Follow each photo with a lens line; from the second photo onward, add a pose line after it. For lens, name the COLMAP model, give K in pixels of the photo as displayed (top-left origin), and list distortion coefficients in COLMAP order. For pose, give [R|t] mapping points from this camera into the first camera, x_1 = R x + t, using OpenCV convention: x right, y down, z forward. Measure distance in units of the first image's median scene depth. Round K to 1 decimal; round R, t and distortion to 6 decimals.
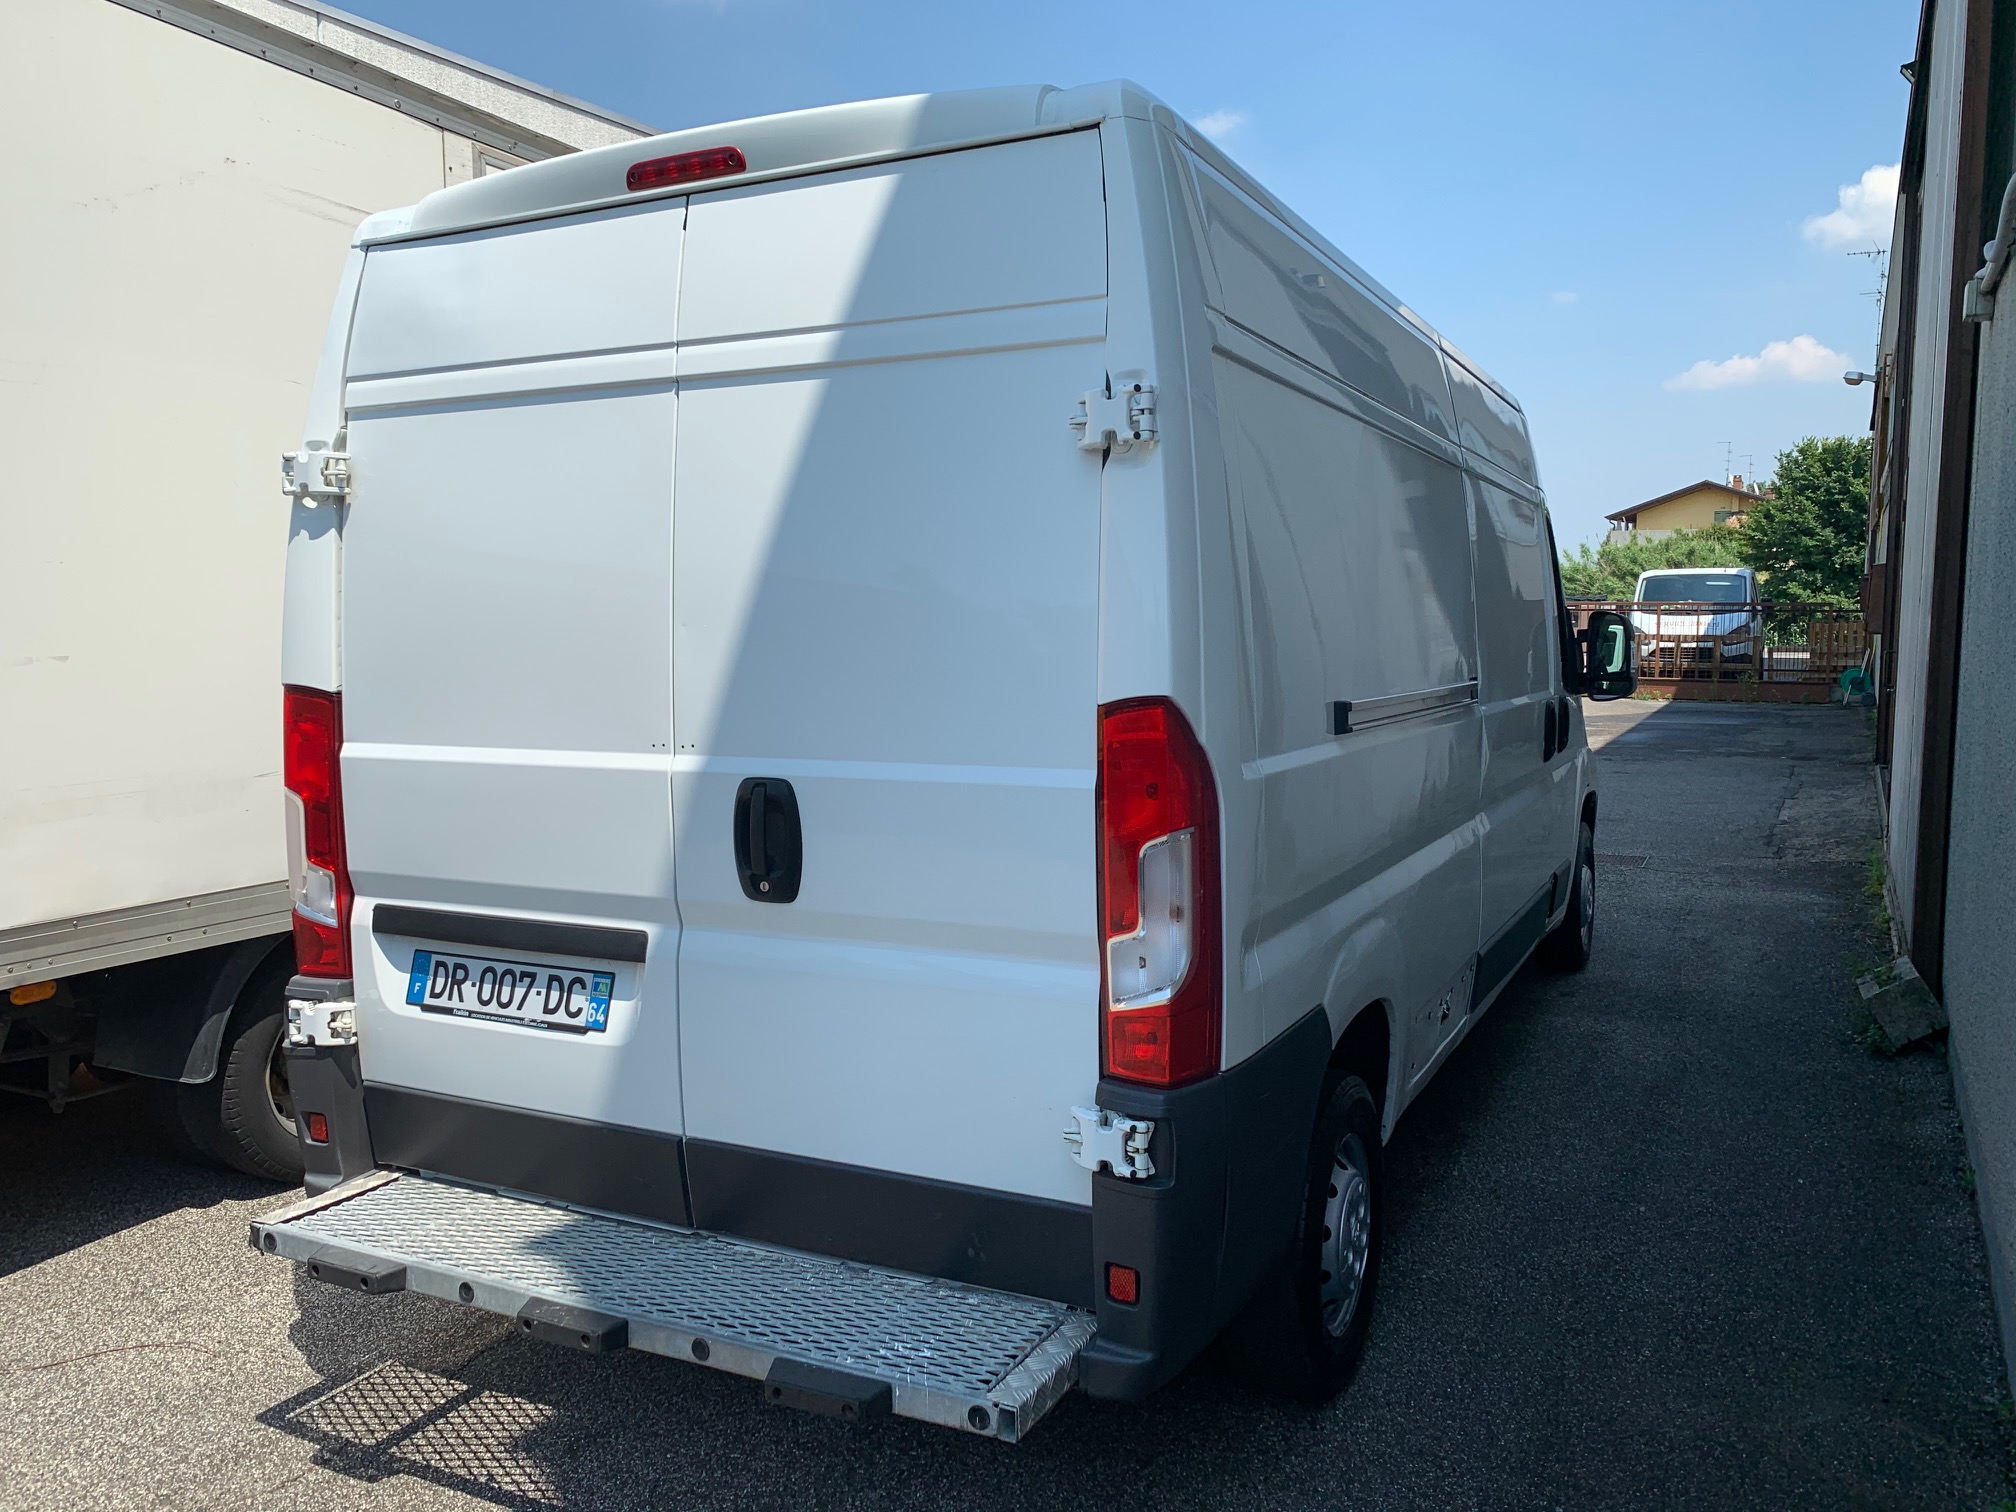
lens RADIAL K [[1539.7, 0, 1018.8], [0, 1539.7, 758.1], [0, 0, 1]] dist [0.034361, -0.032537]
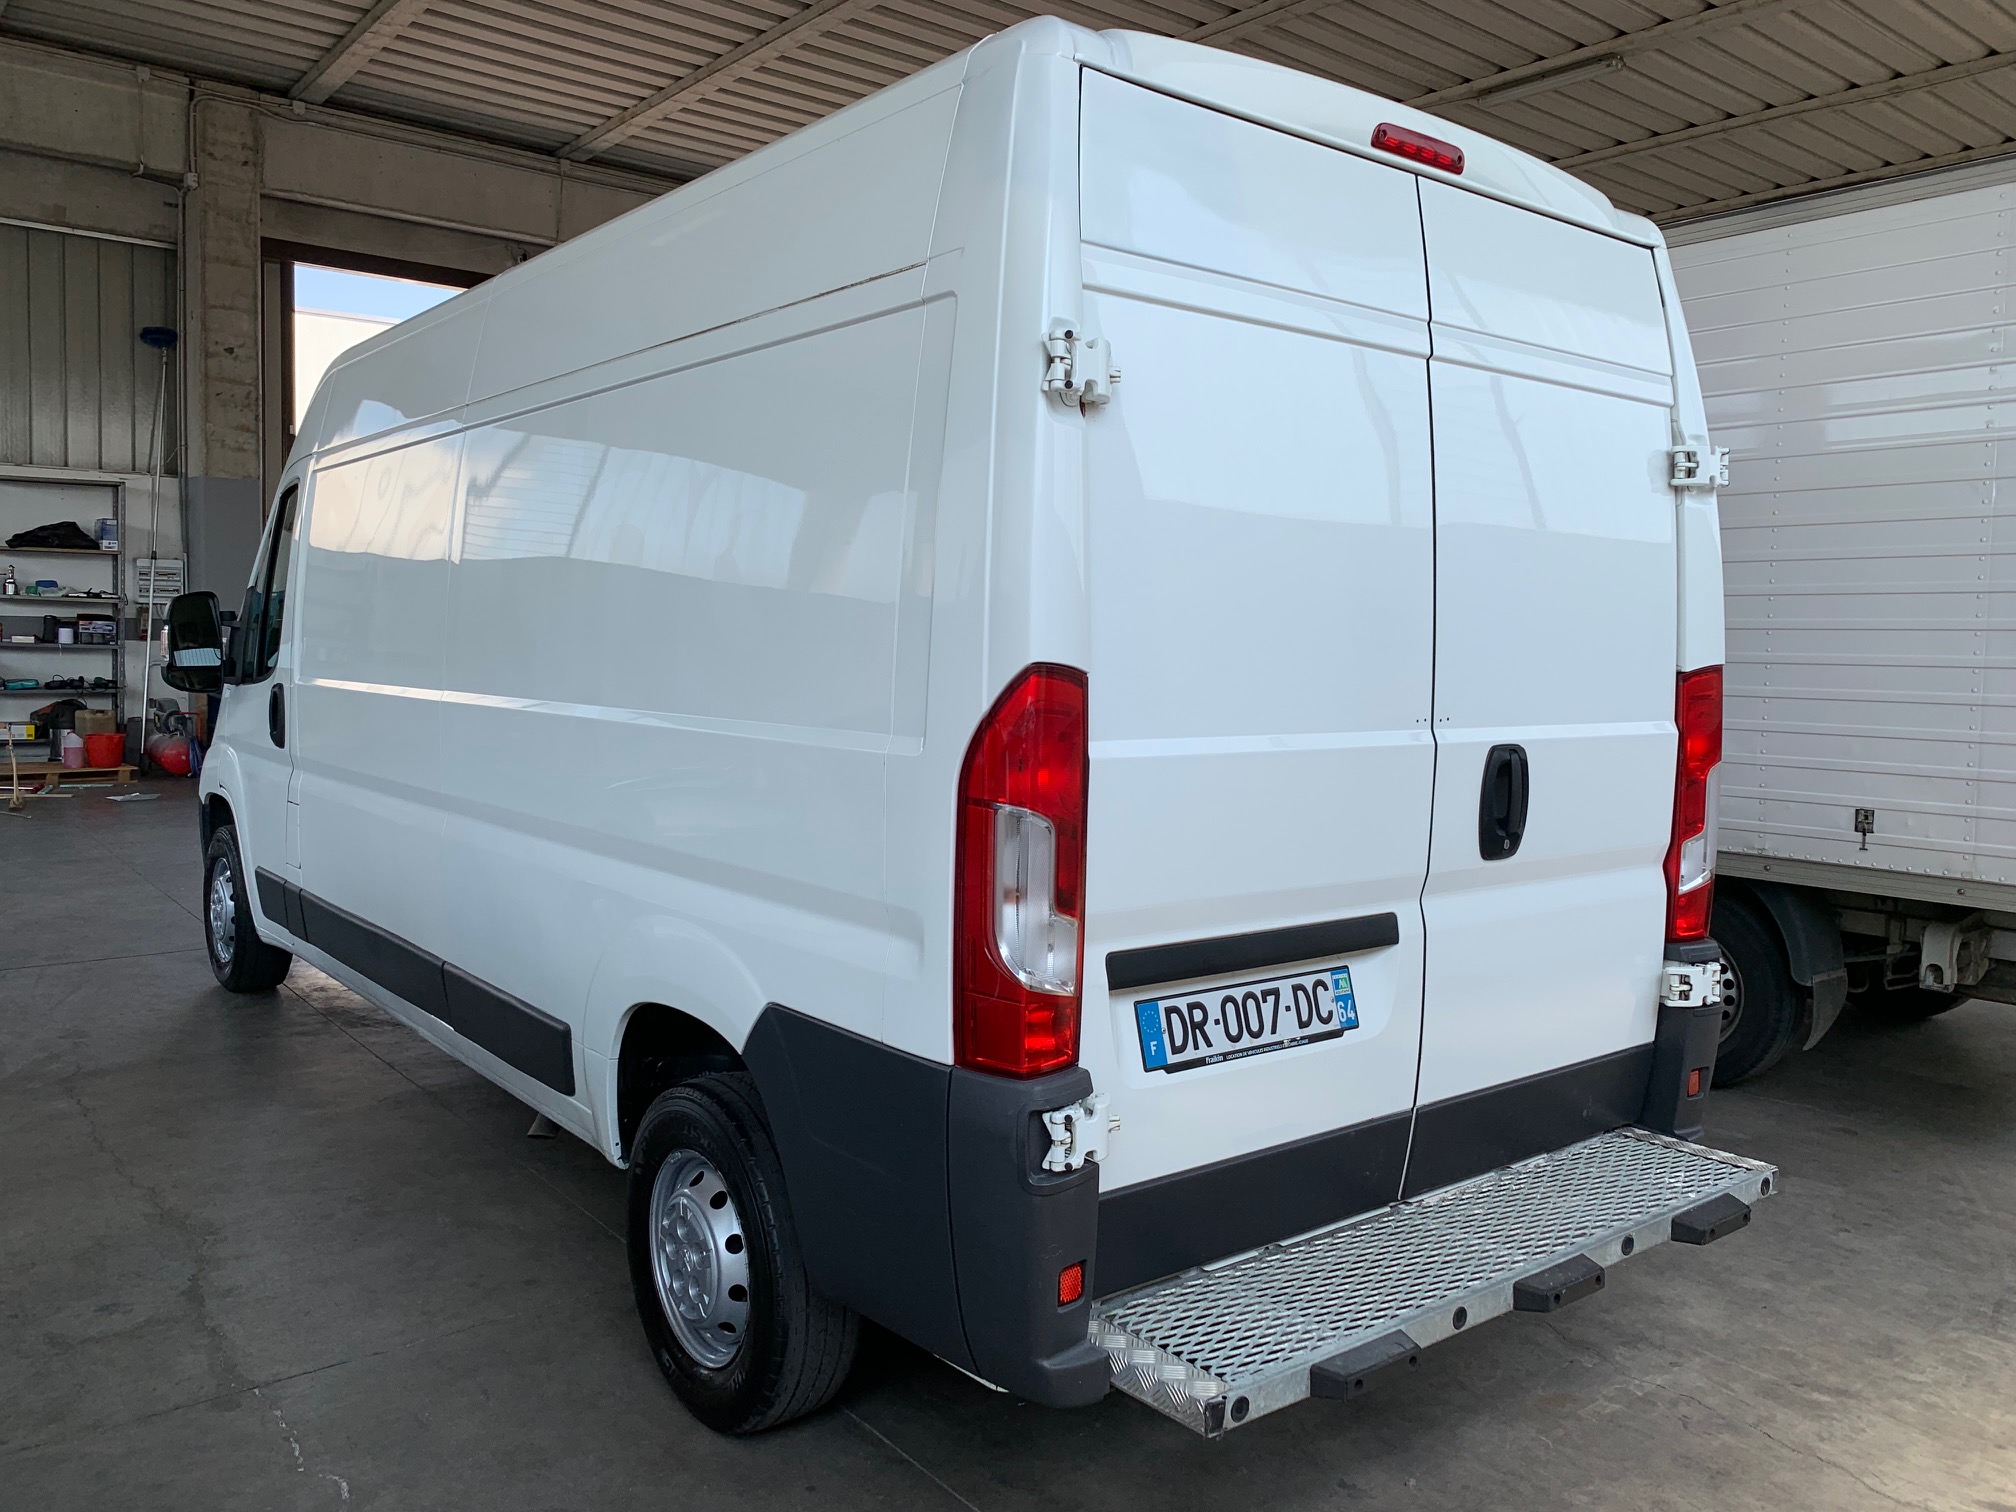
lens RADIAL K [[1539.7, 0, 1011.1], [0, 1539.7, 749.3], [0, 0, 1]] dist [0.034361, -0.032537]
pose [[0.420427, -0.048626, 0.906022, -1.245134], [0.050712, 0.998261, 0.030044, -0.032913], [-0.905908, 0.033315, 0.422162, 0.813556]]
